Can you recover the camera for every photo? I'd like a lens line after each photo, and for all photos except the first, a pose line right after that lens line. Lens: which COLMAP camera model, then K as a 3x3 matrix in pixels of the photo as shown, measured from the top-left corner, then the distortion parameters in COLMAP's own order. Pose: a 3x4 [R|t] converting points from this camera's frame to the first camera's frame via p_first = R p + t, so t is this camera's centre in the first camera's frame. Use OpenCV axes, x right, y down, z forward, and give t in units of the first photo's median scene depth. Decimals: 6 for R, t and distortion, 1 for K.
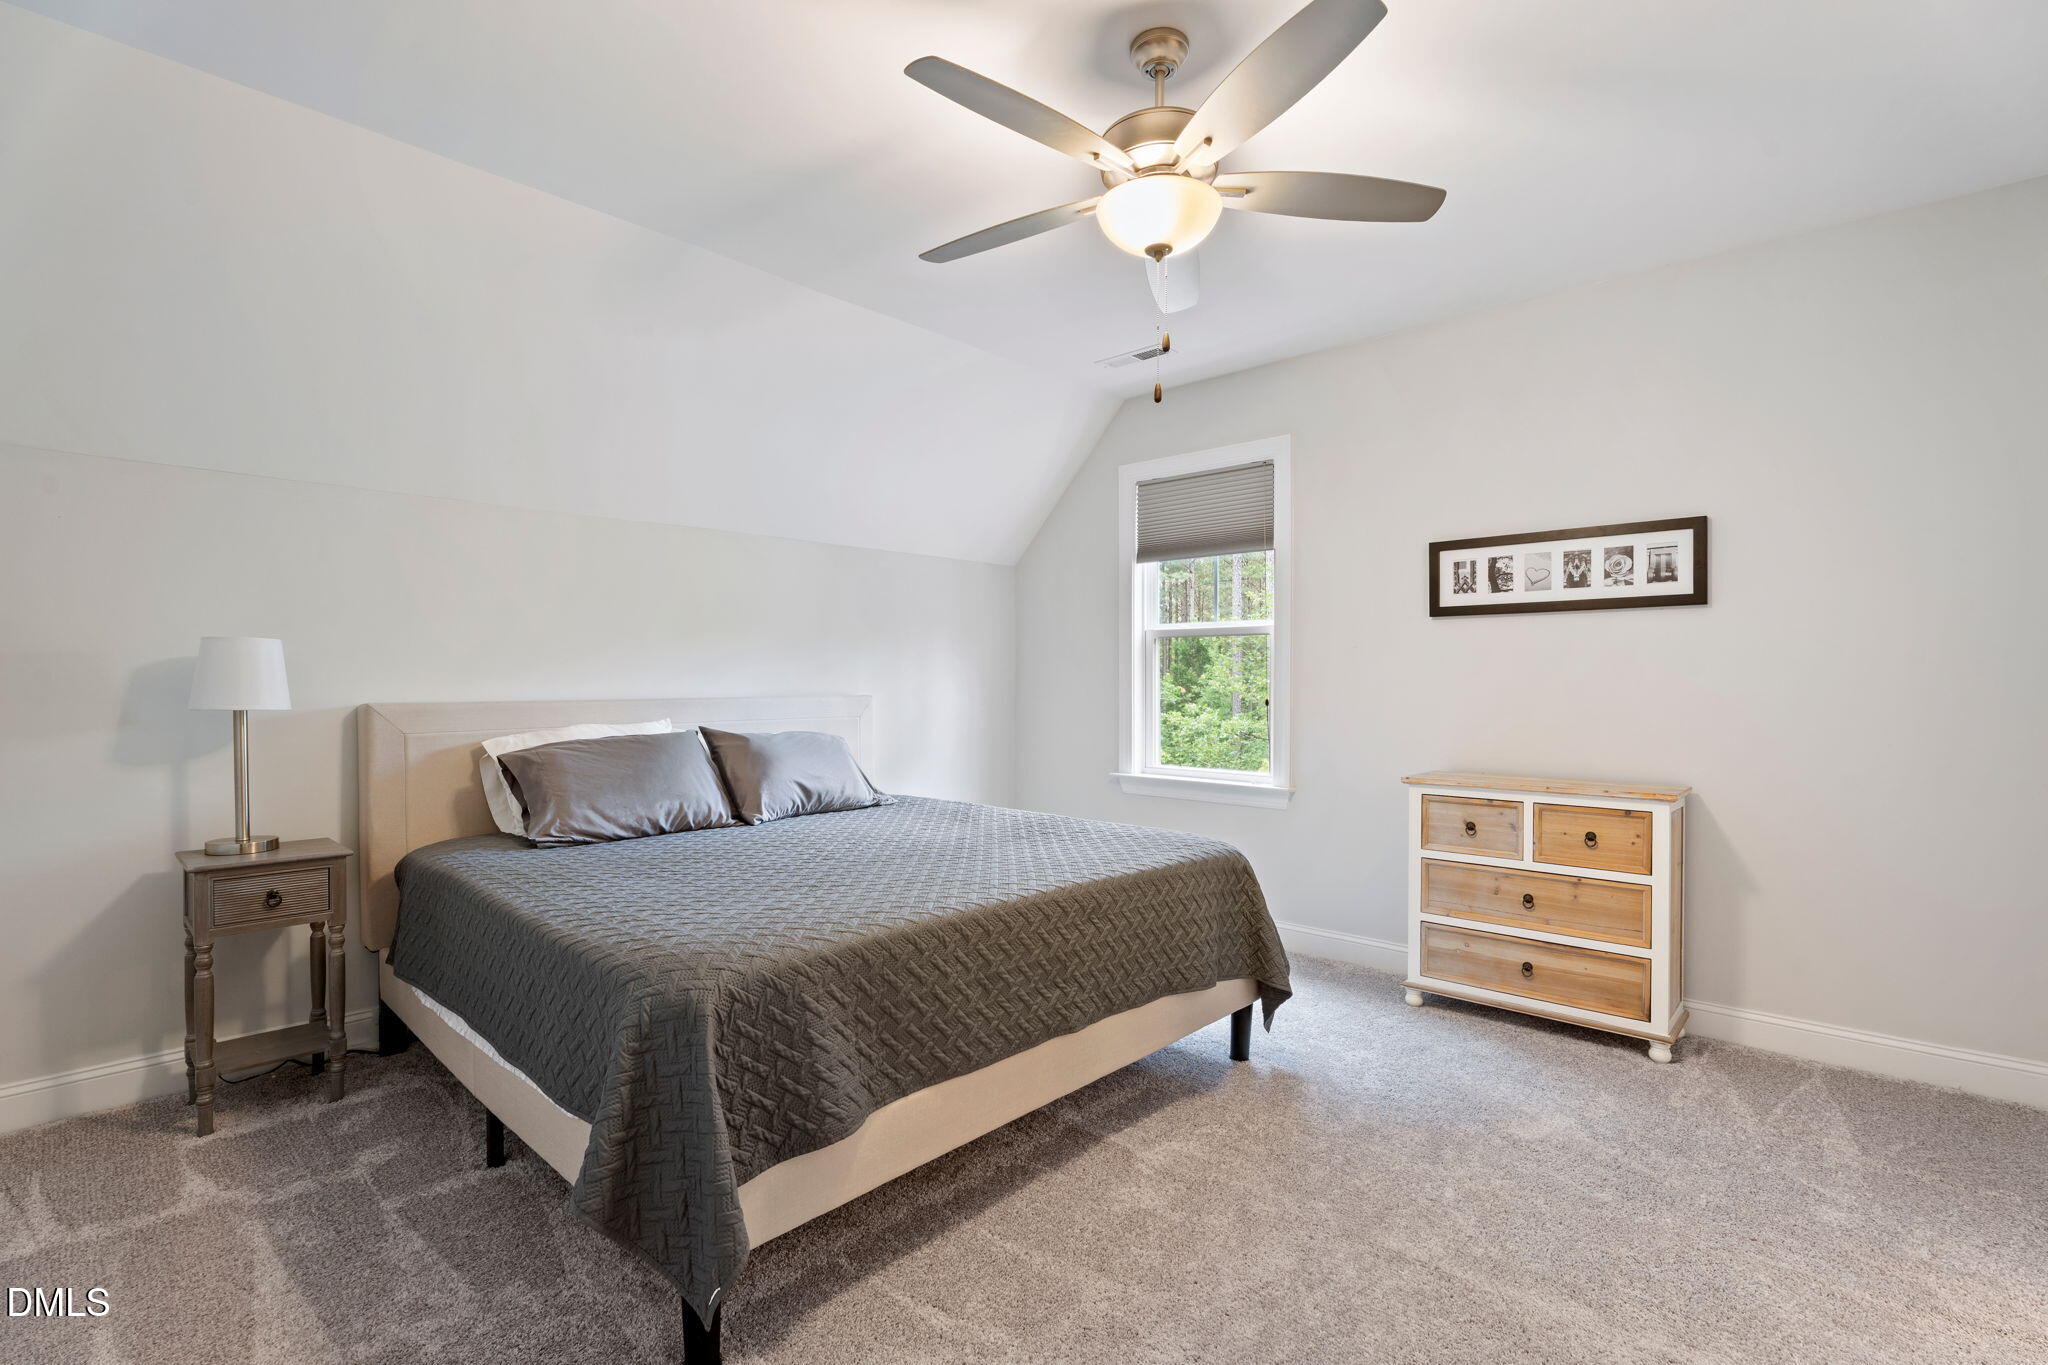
lens RADIAL K [[918.2, 0, 1031.9], [0, 918.2, 655.6], [0, 0, 1]] dist [-0.000611, -0.000445]
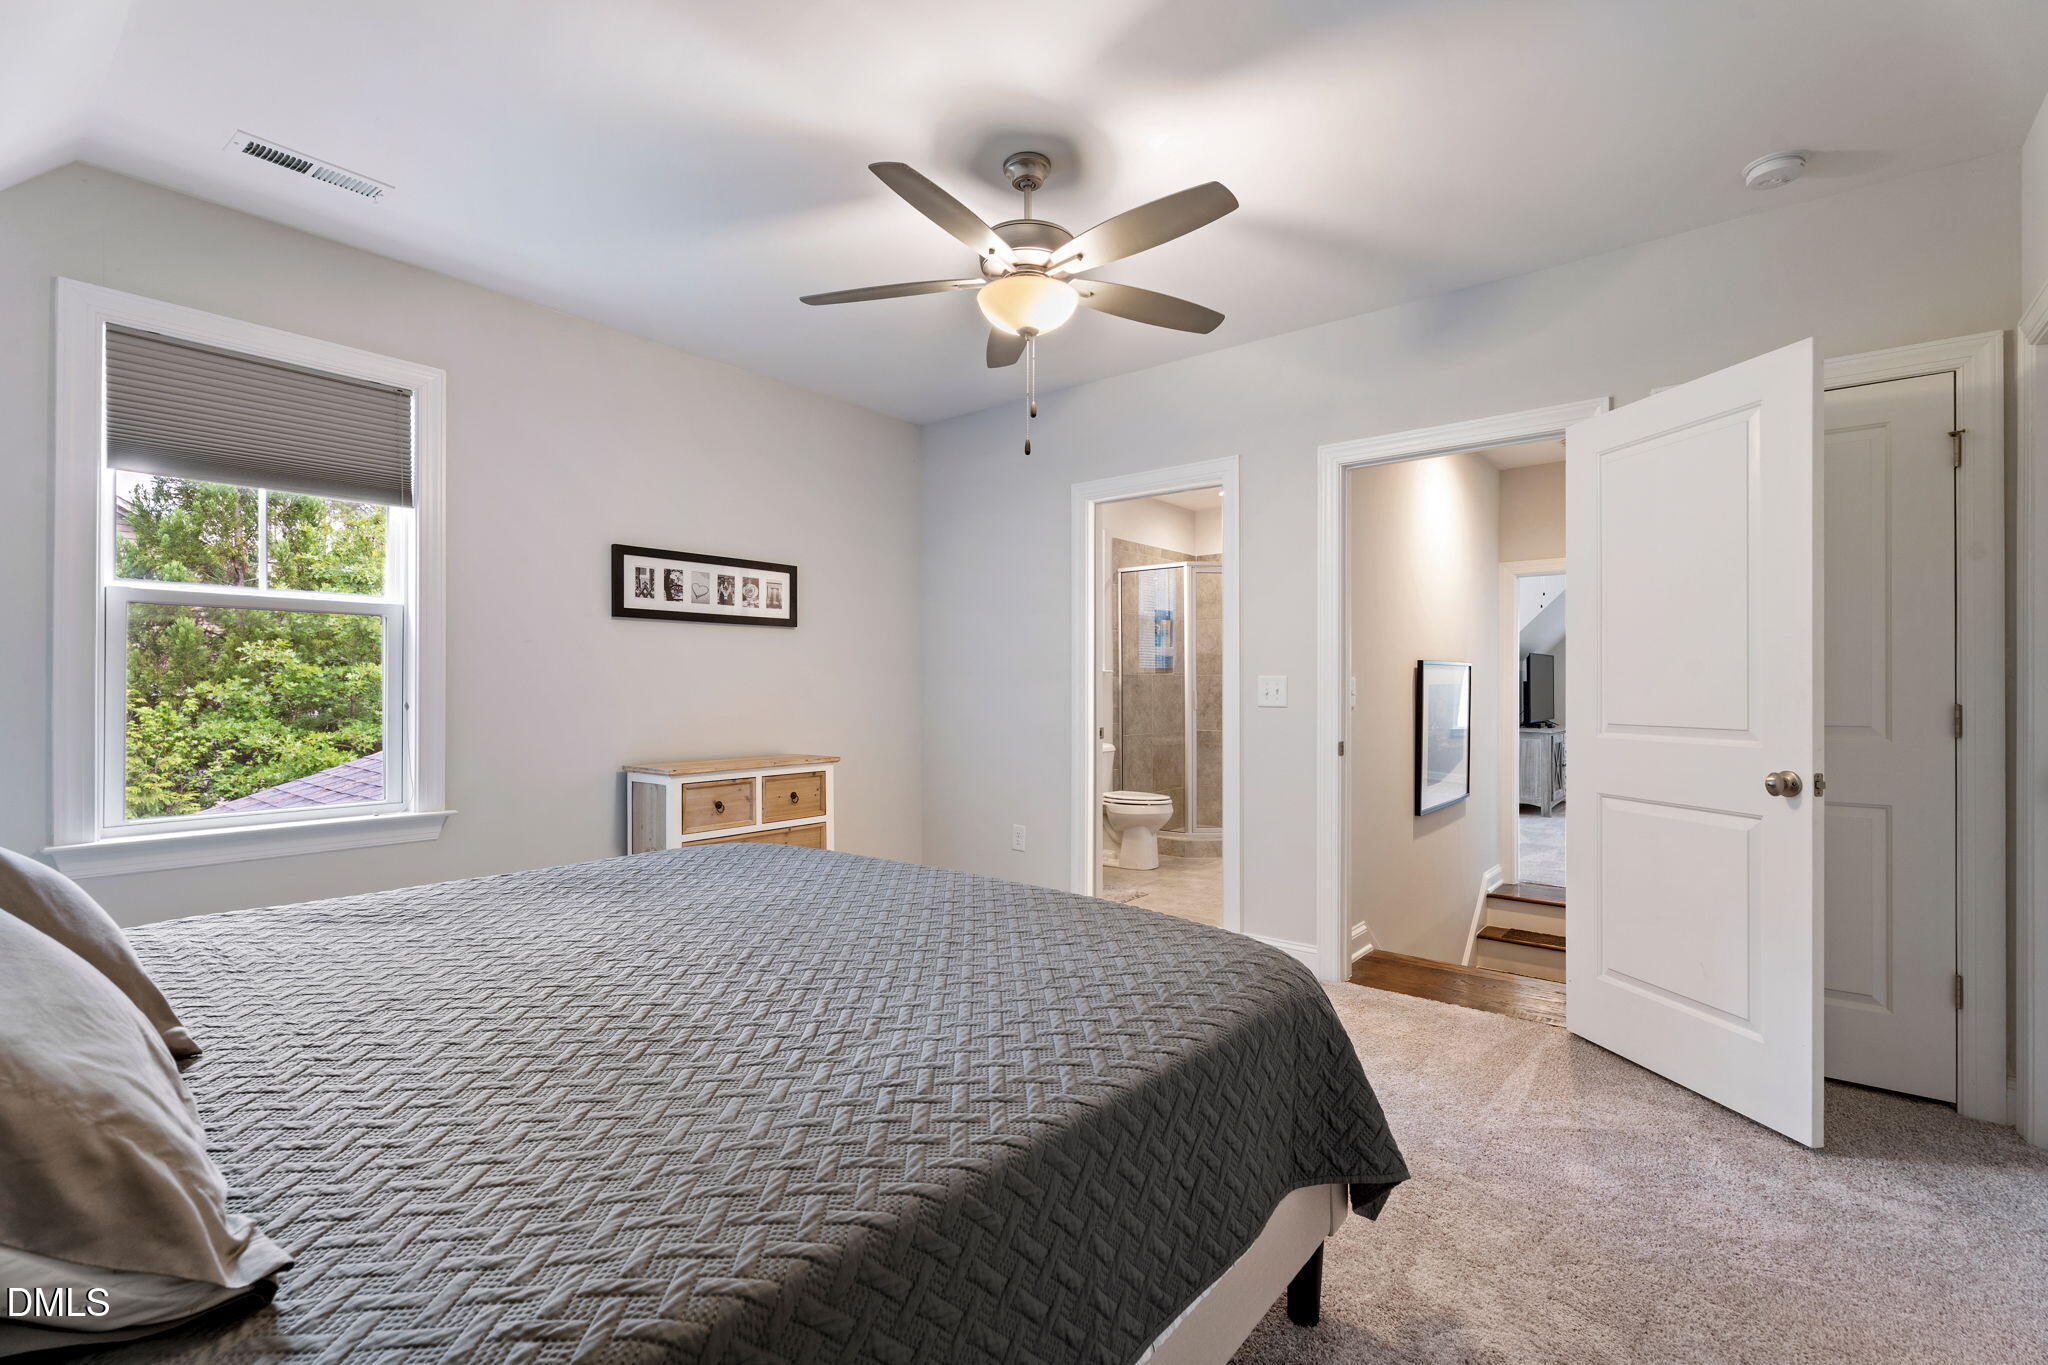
lens RADIAL K [[918.2, 0, 1031.9], [0, 918.2, 655.6], [0, 0, 1]] dist [-0.000611, -0.000445]
pose [[-0.060344, 0.028948, 0.997758, -0.680194], [-0.031733, 0.999019, -0.030904, 0.020377], [-0.997673, -0.033526, -0.059366, 0.660513]]
